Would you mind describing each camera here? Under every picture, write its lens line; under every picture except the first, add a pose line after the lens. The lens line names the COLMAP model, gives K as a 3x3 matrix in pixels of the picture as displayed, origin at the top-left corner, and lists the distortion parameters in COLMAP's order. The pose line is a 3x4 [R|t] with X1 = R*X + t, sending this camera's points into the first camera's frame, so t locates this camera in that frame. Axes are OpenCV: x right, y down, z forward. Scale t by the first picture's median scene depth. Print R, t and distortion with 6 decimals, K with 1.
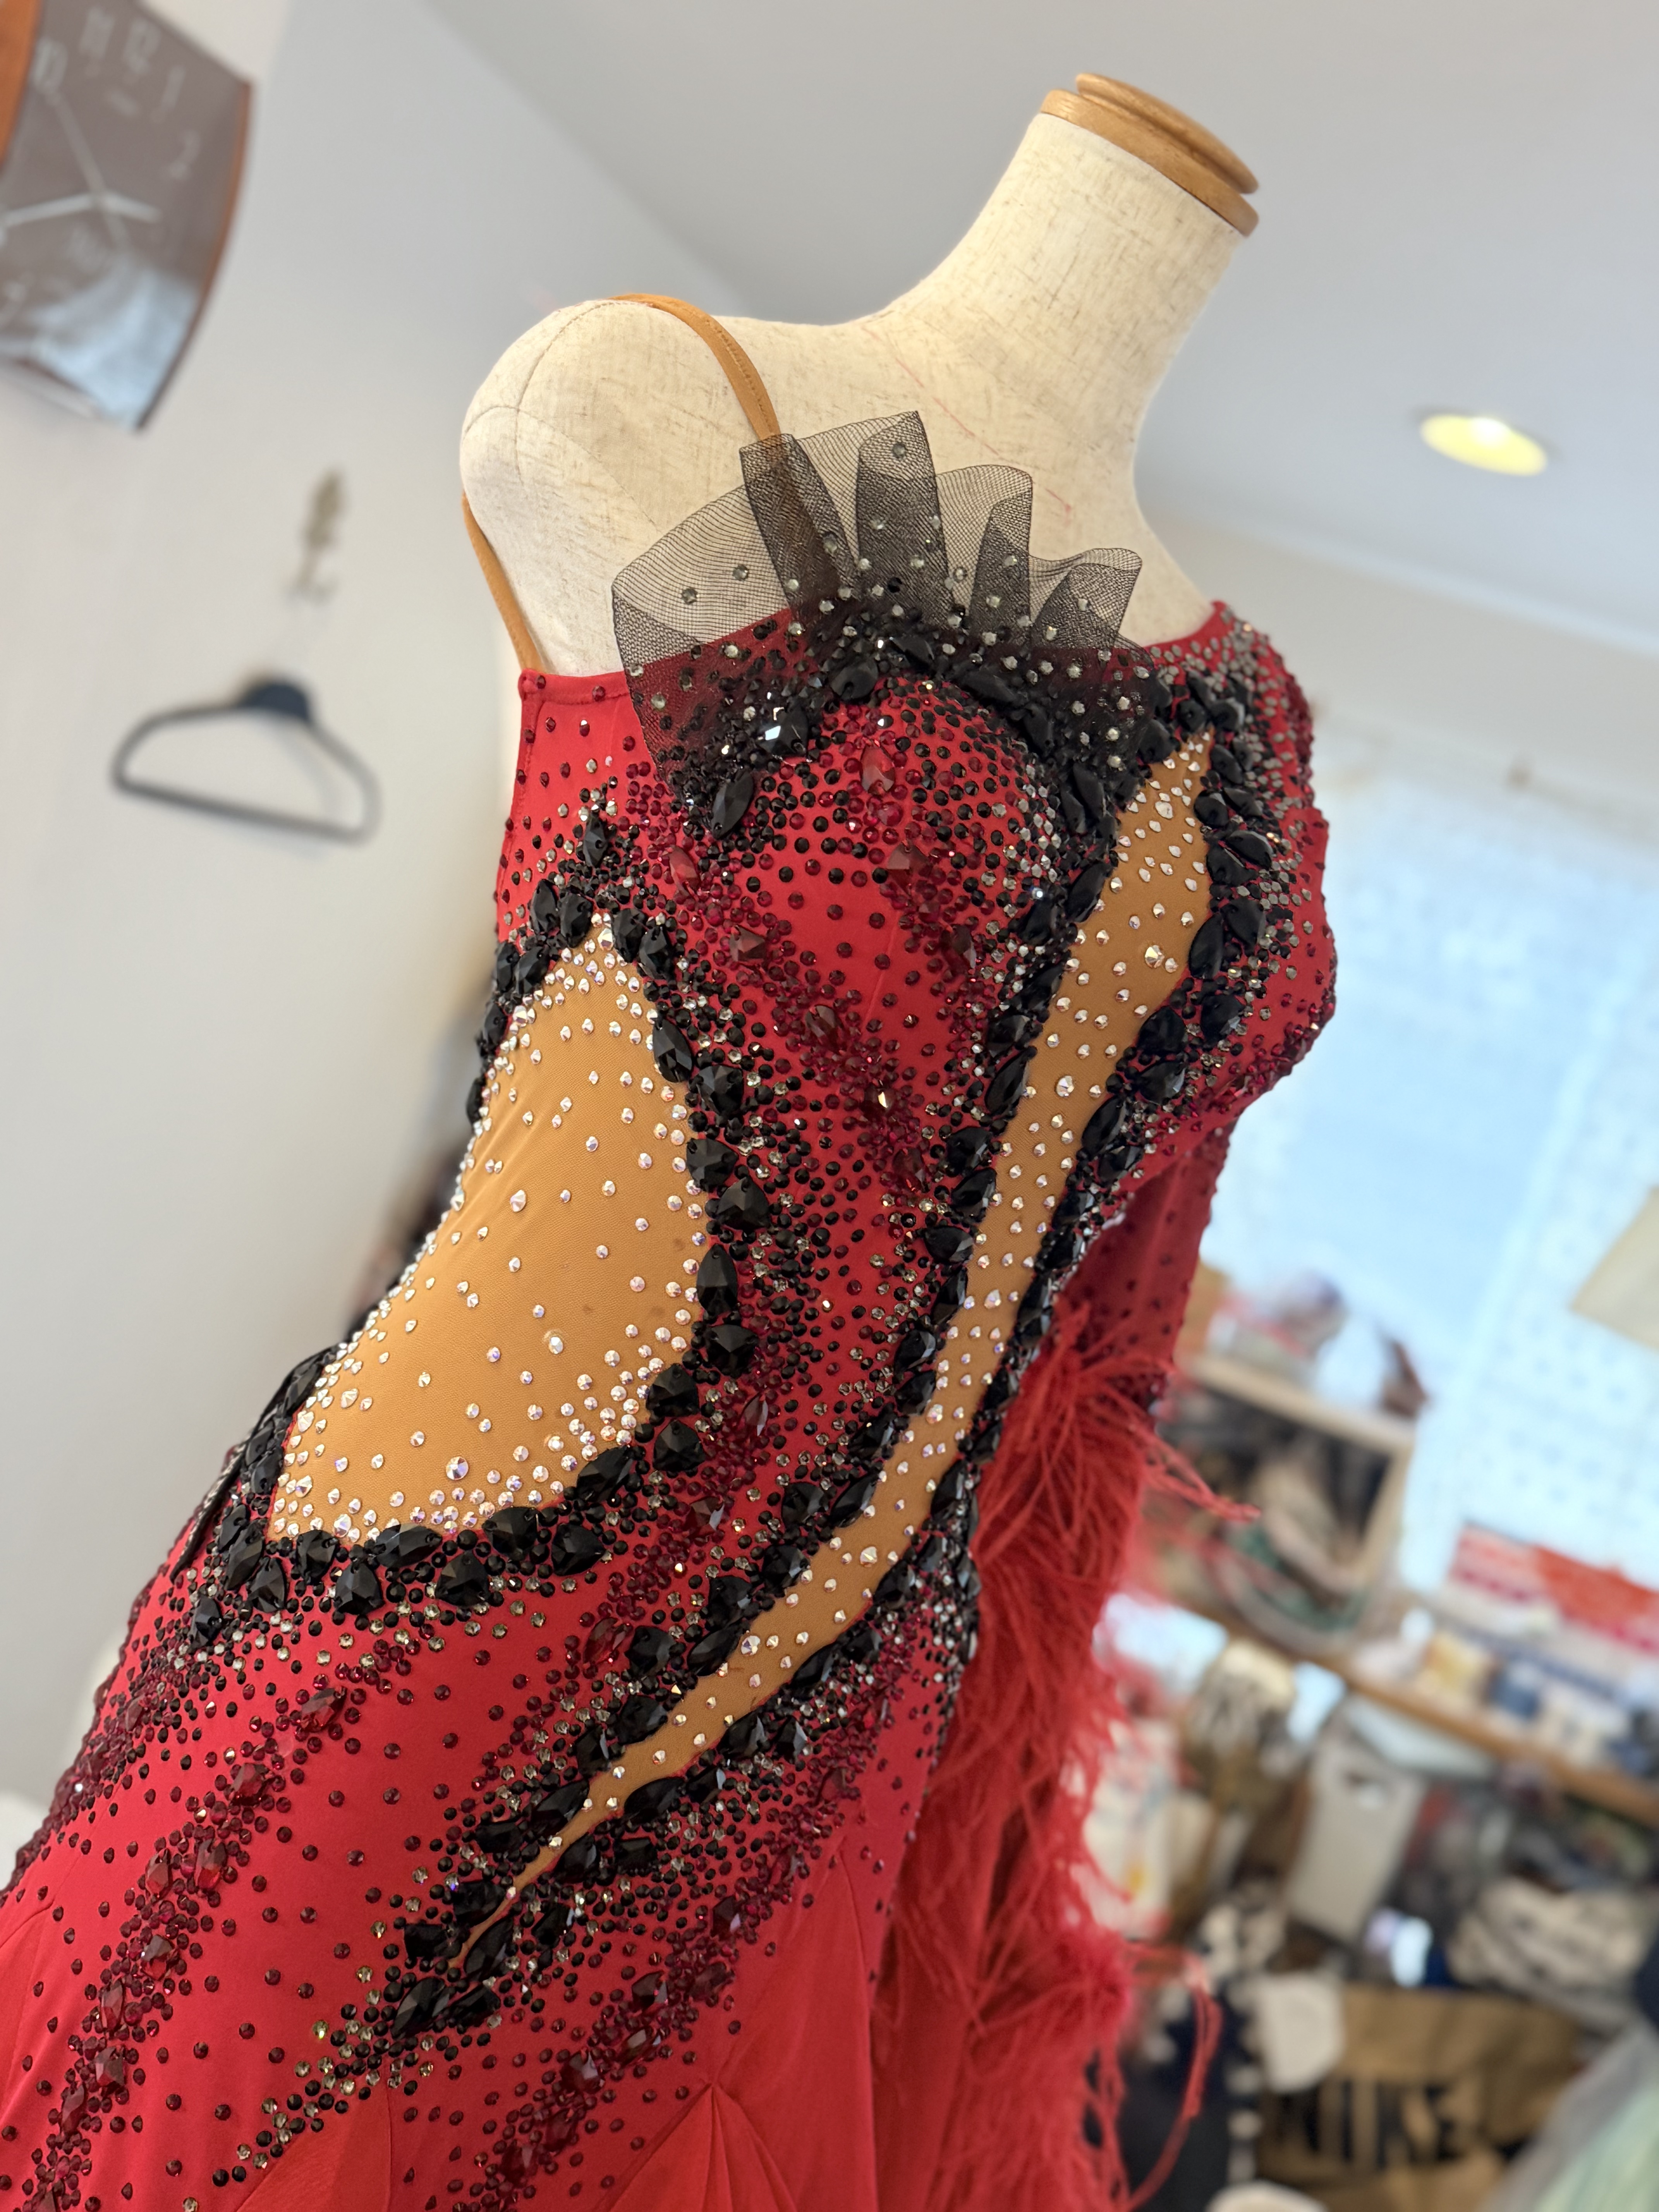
lens RADIAL K [[2497.4, 0, 840.0], [0, 2497.4, 1102.4], [0, 0, 1]] dist [0.213513, -0.470218]
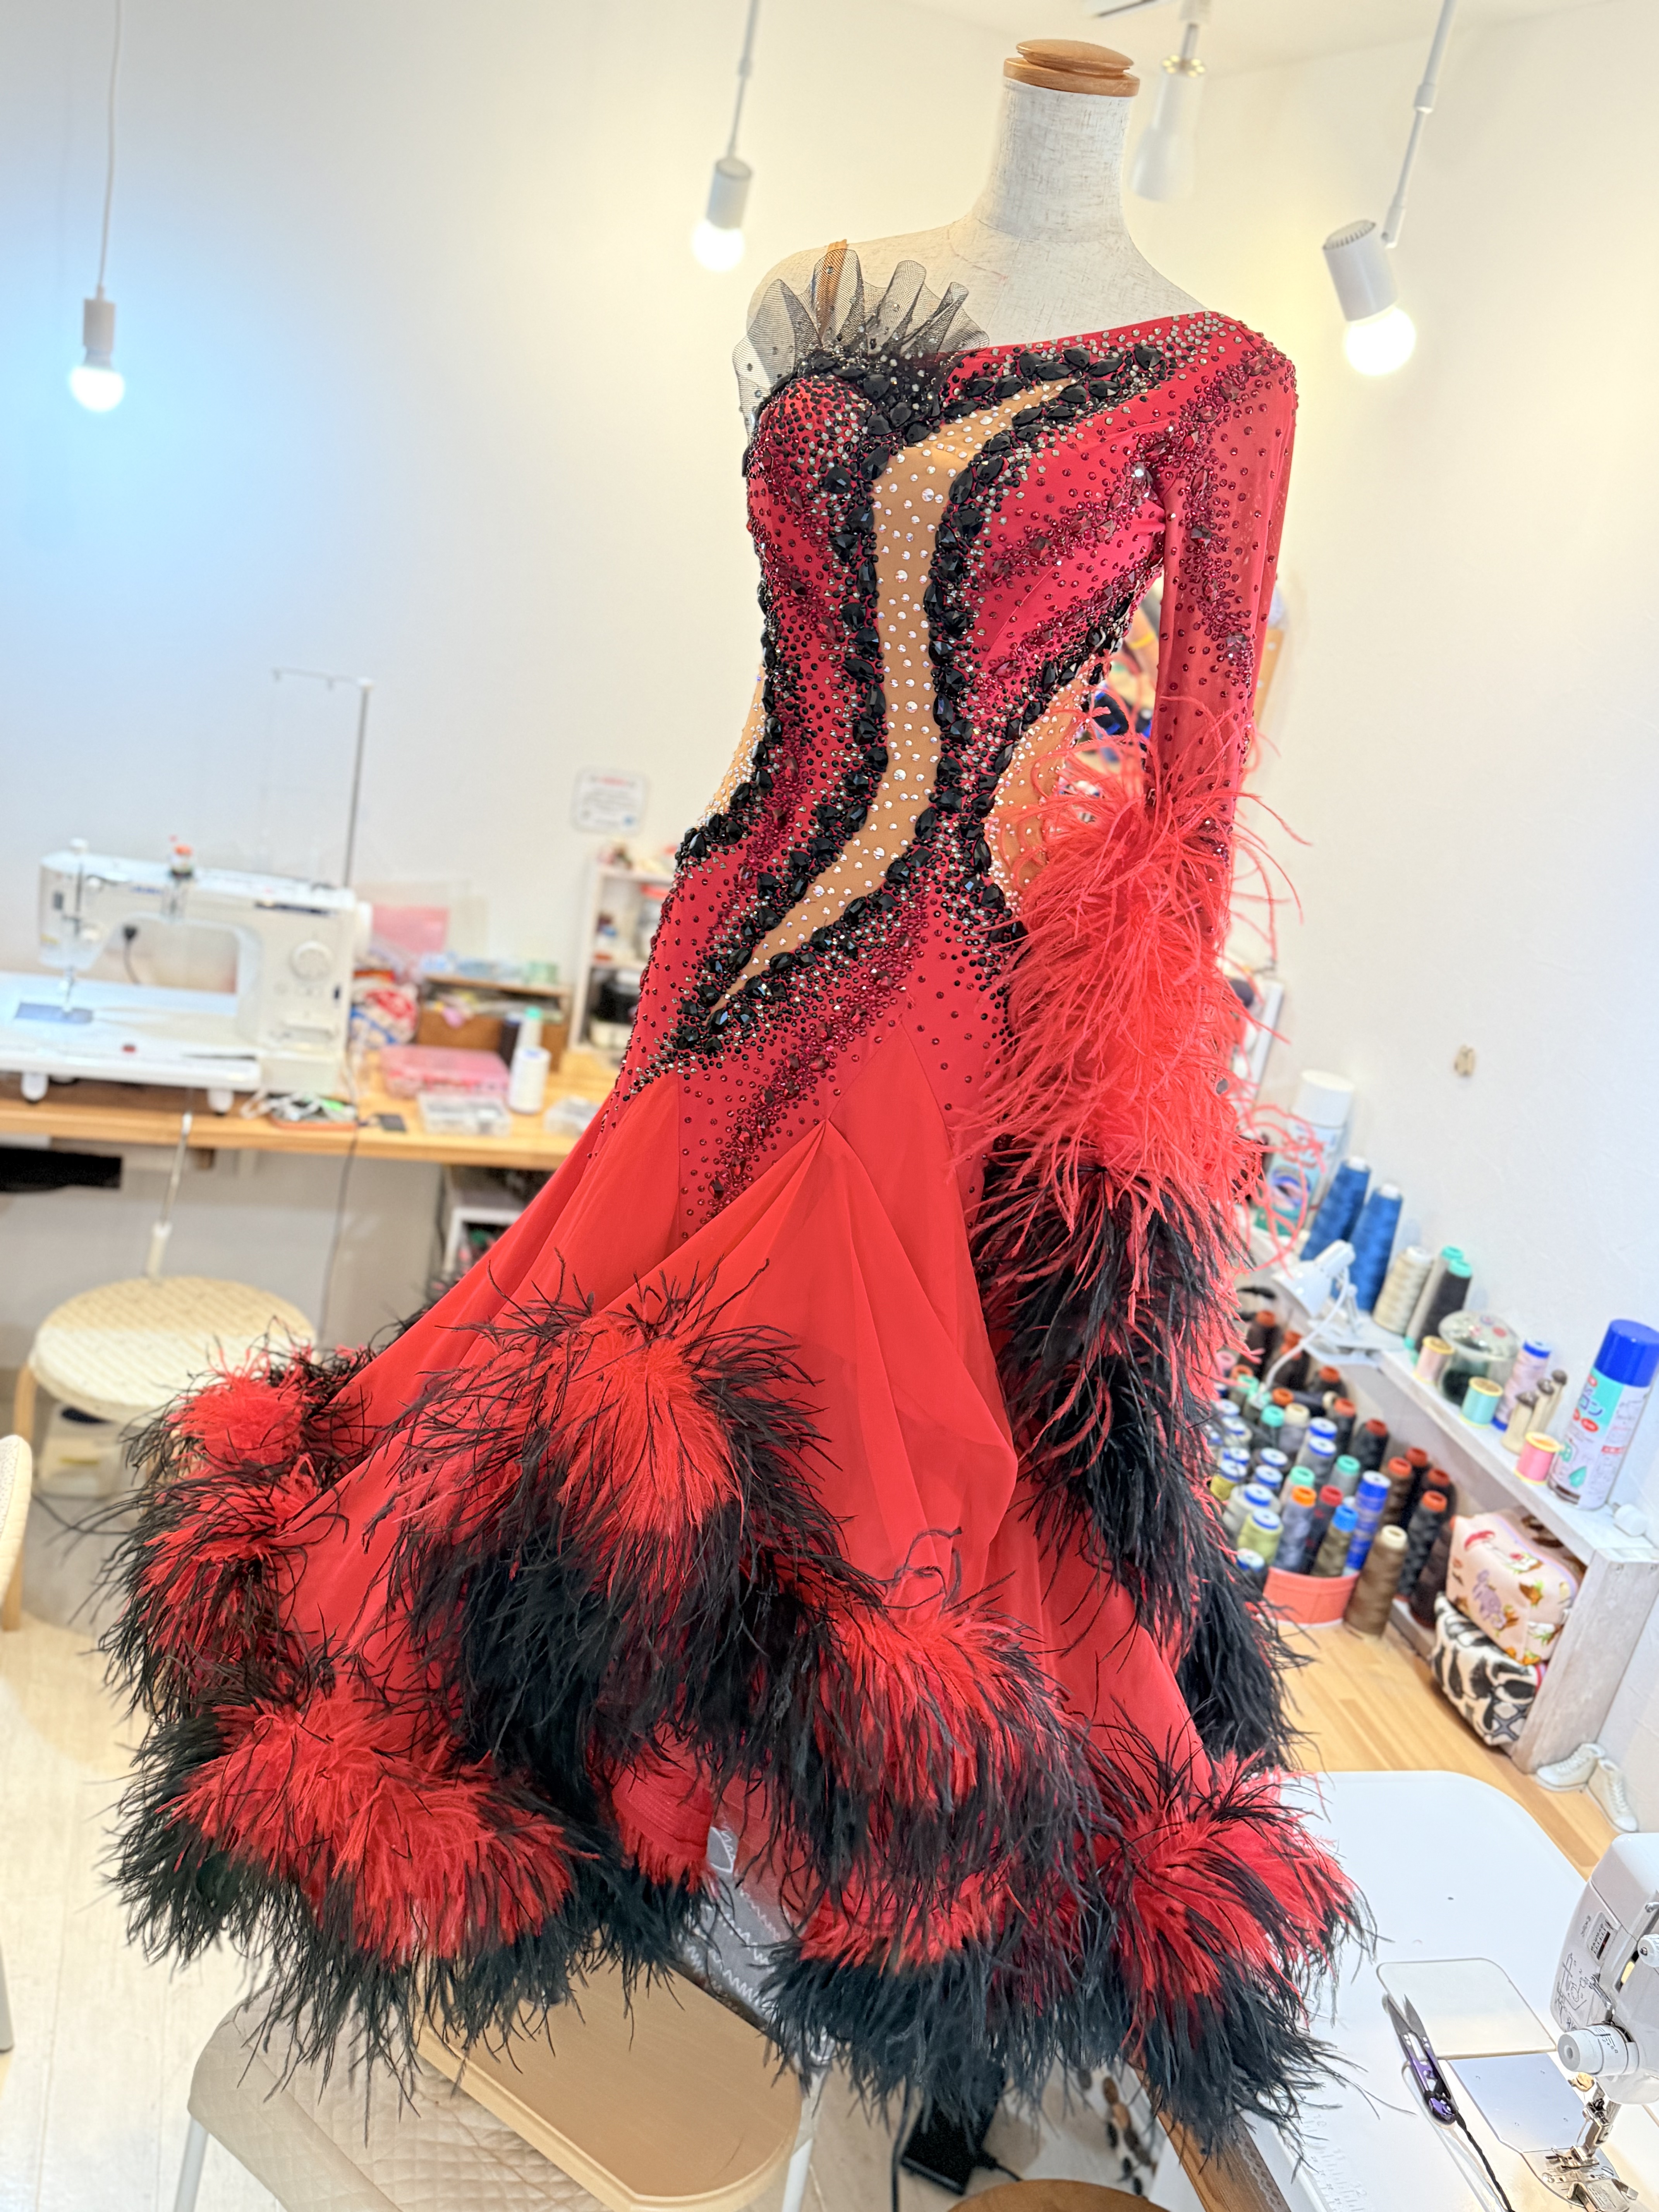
lens RADIAL K [[1853.7, 0, 829.5], [0, 1853.7, 1106.0], [0, 0, 1]] dist [0.213321, -0.559466]
pose [[0.555708, 0.036093, -0.830593, 1.273385], [-0.076904, 0.997005, -0.008129, 0.415056], [0.827813, 0.068393, 0.556820, 0.183639]]
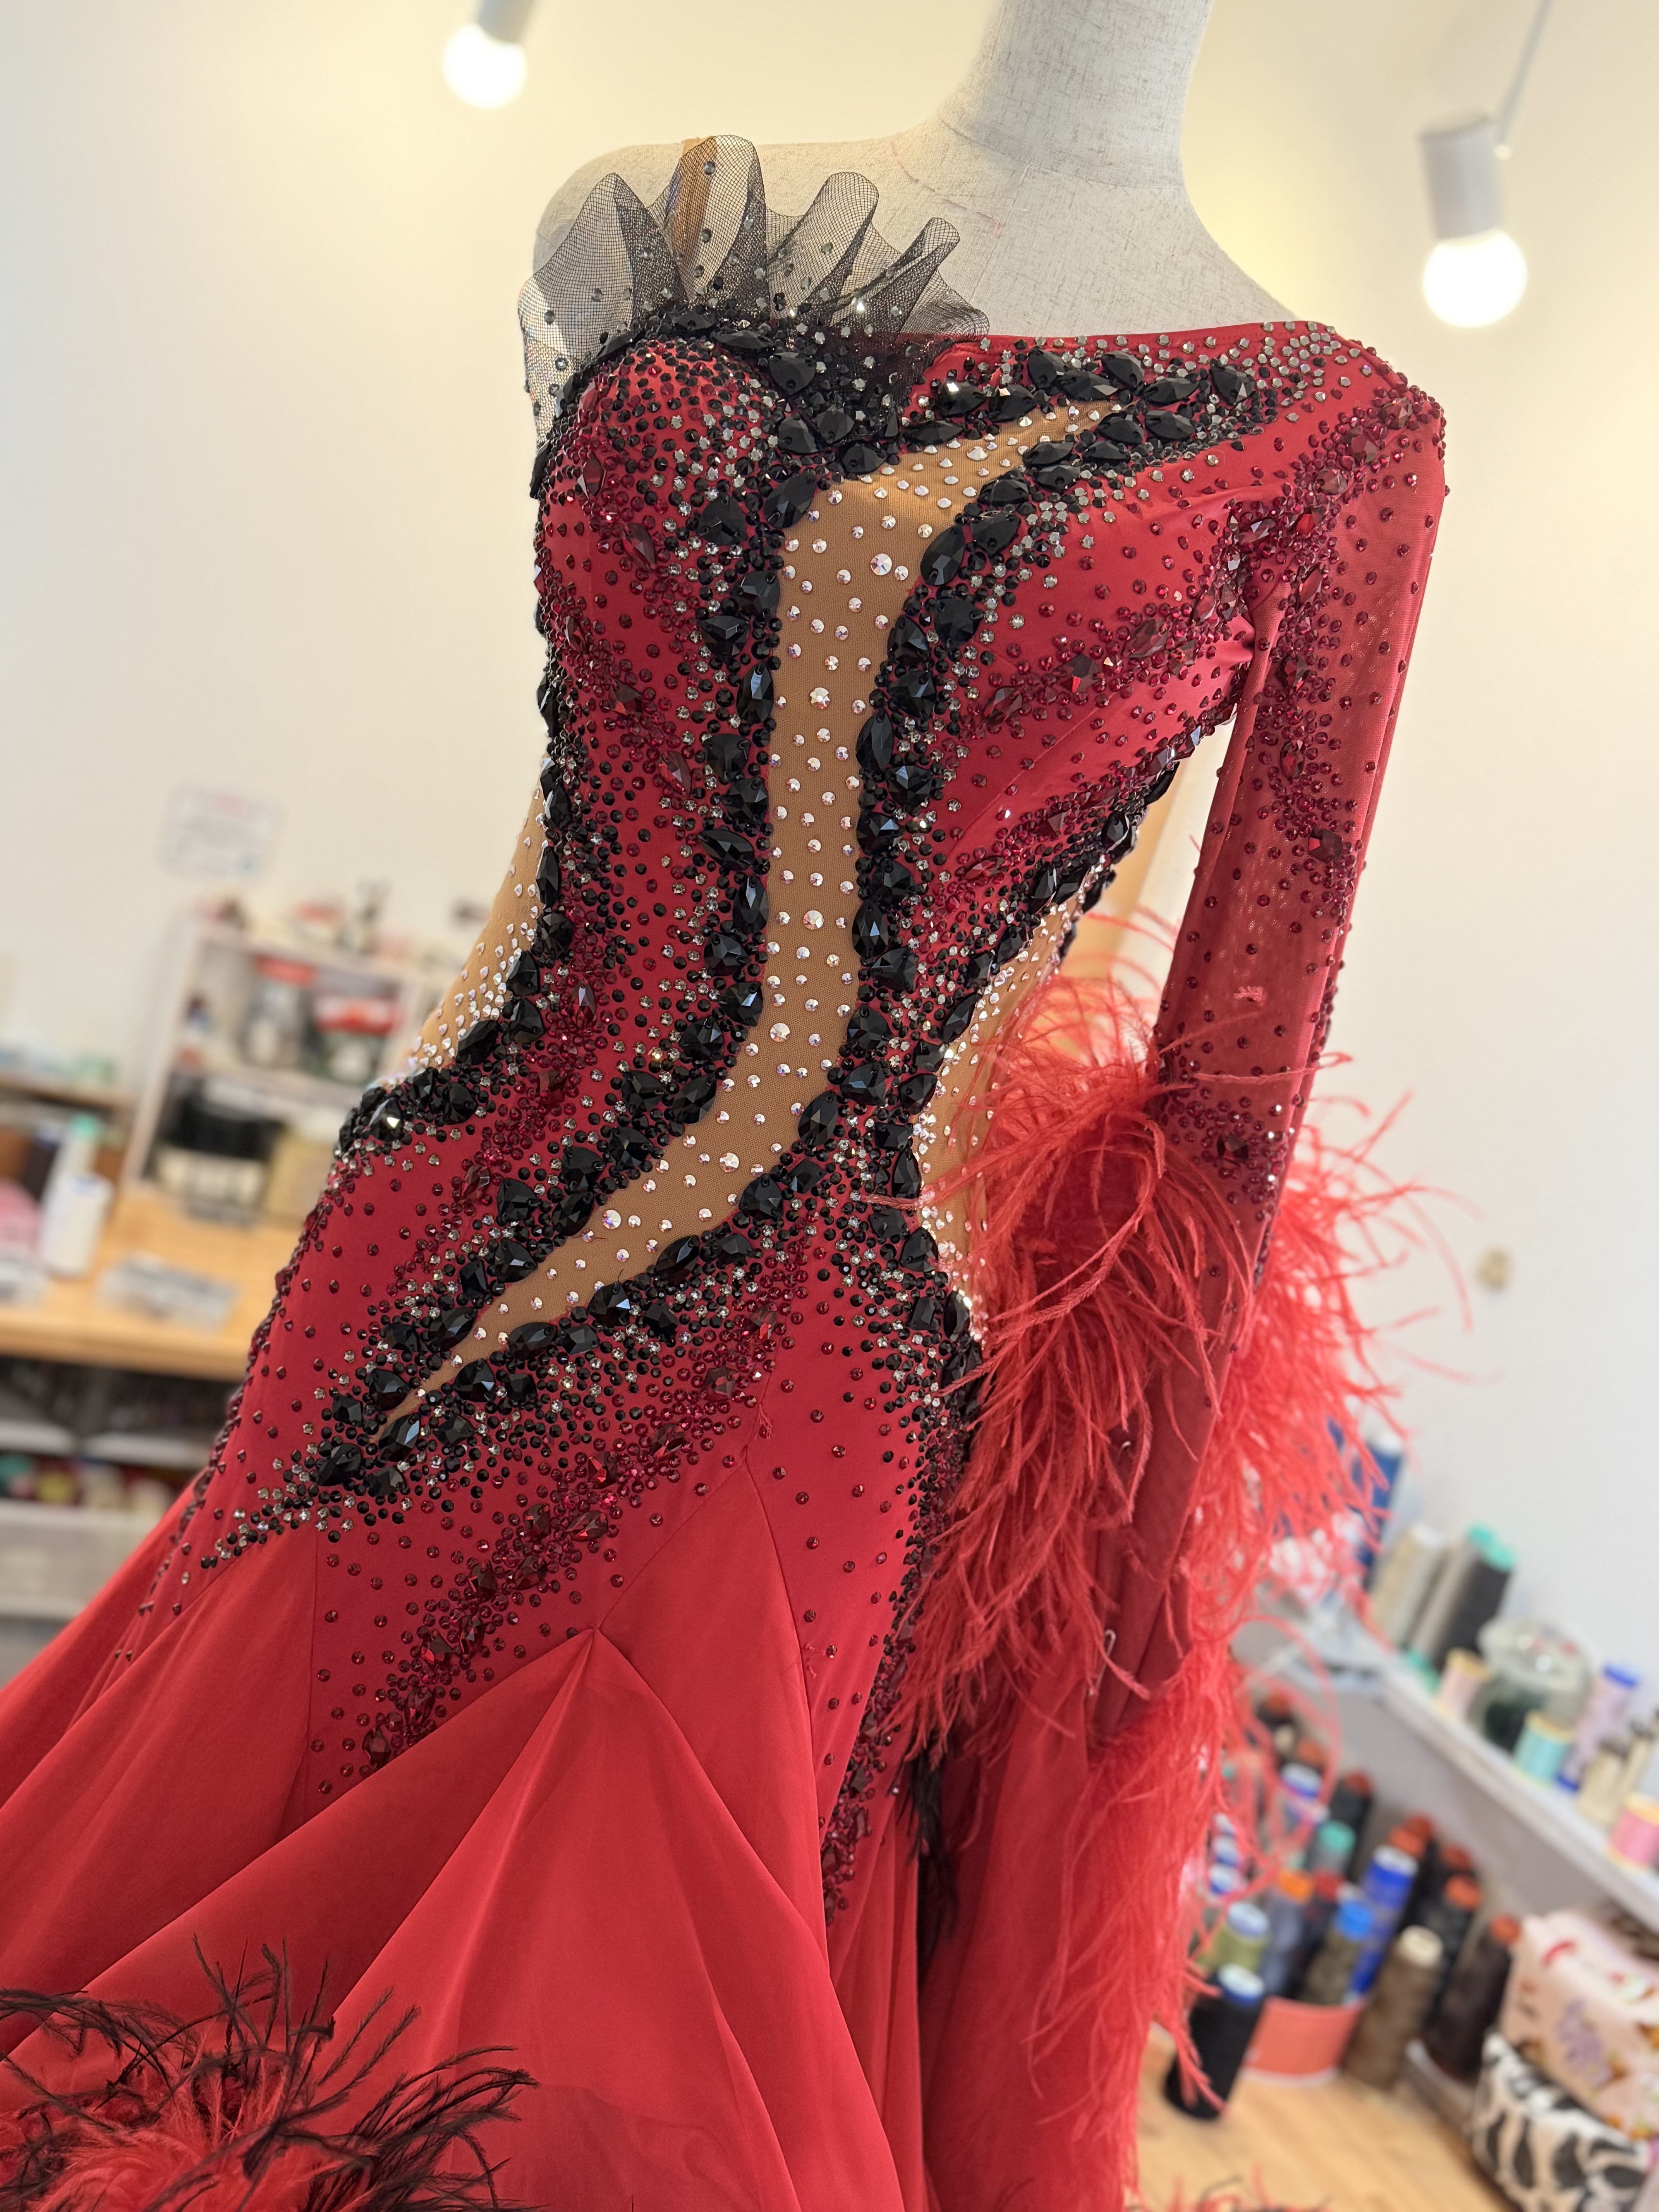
lens RADIAL K [[2386.5, 0, 813.1], [0, 2386.5, 1107.7], [0, 0, 1]] dist [0.206026, -0.286598]
pose [[0.707218, -0.015249, -0.706831, 0.829267], [-0.120022, 0.982666, -0.141288, 0.319053], [0.696733, 0.184757, 0.693129, 0.307624]]
